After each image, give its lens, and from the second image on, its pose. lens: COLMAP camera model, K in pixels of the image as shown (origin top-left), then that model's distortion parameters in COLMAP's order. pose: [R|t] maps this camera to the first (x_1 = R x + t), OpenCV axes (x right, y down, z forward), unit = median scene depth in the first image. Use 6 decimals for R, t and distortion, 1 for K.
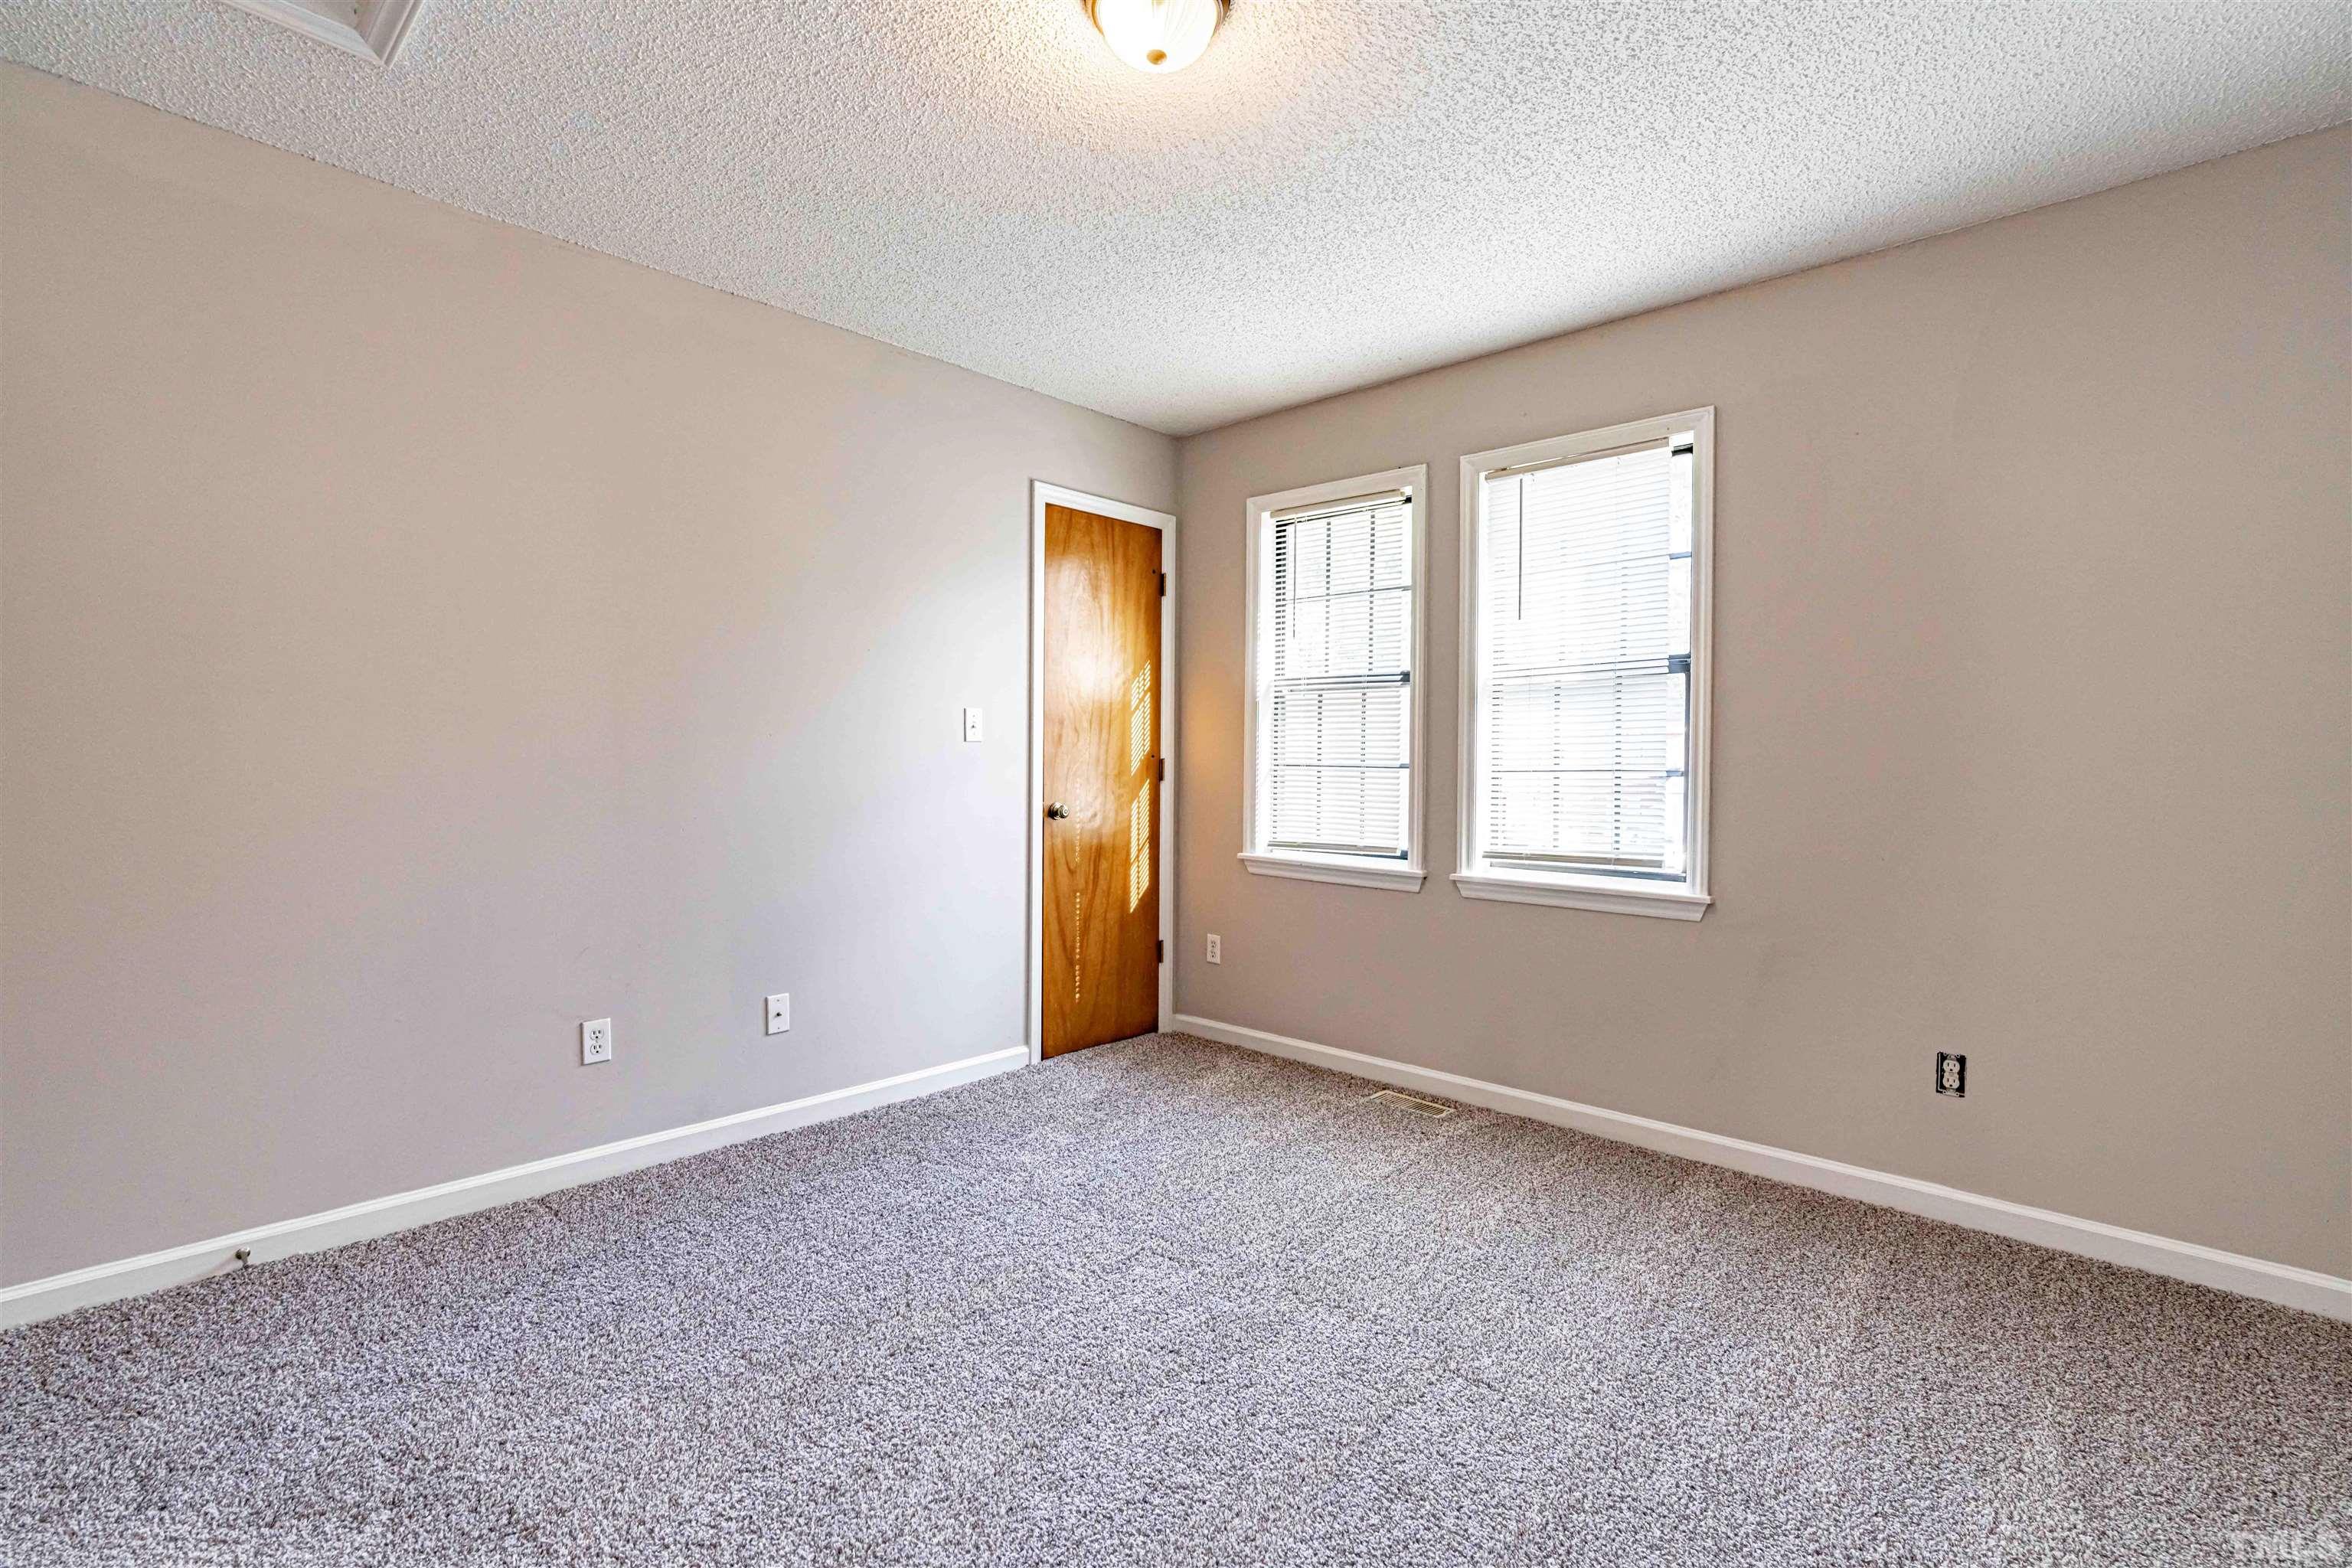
lens RADIAL K [[1082.9, 0, 1176.0], [0, 1082.9, 784.0], [0, 0, 1]] dist [-0.043655, 0.022322]
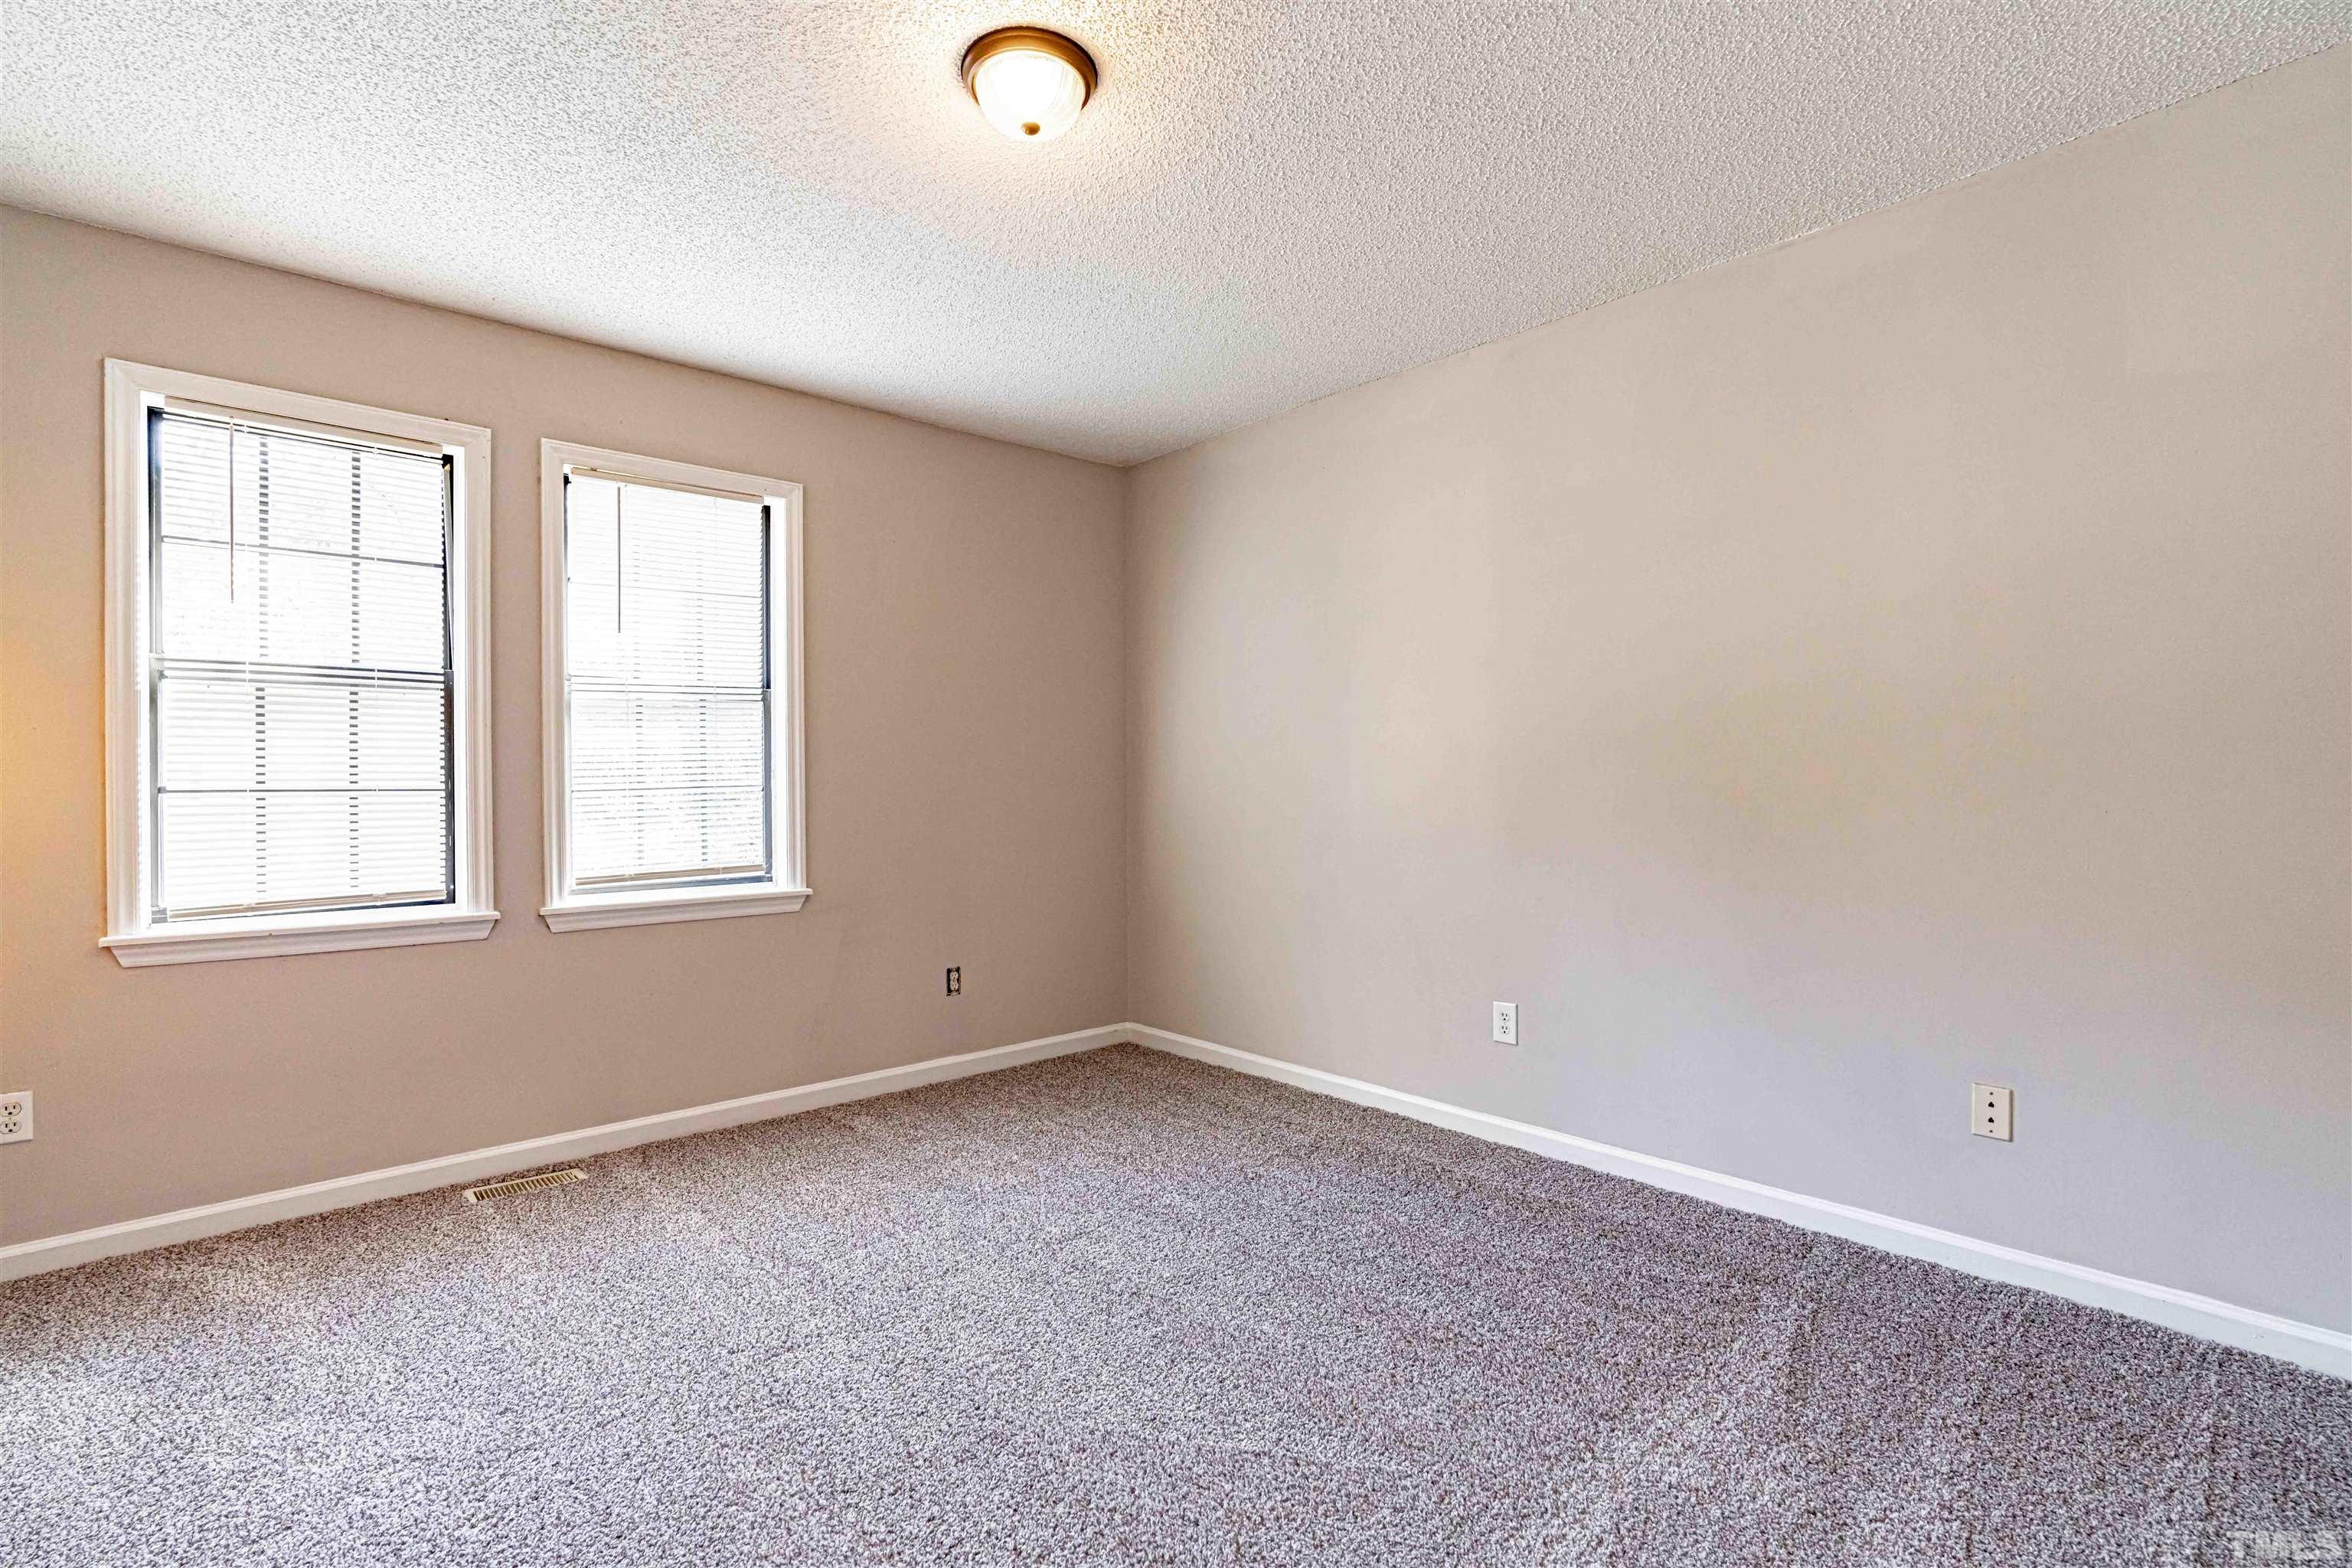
lens RADIAL K [[1065.7, 0, 1174.7], [0, 1065.7, 780.9], [0, 0, 1]] dist [-0.032860, 0.013565]
pose [[0.085490, -0.017755, 0.996181, -0.560411], [0.029867, 0.999438, 0.015250, -0.018451], [-0.995891, 0.028449, 0.085972, 0.414658]]
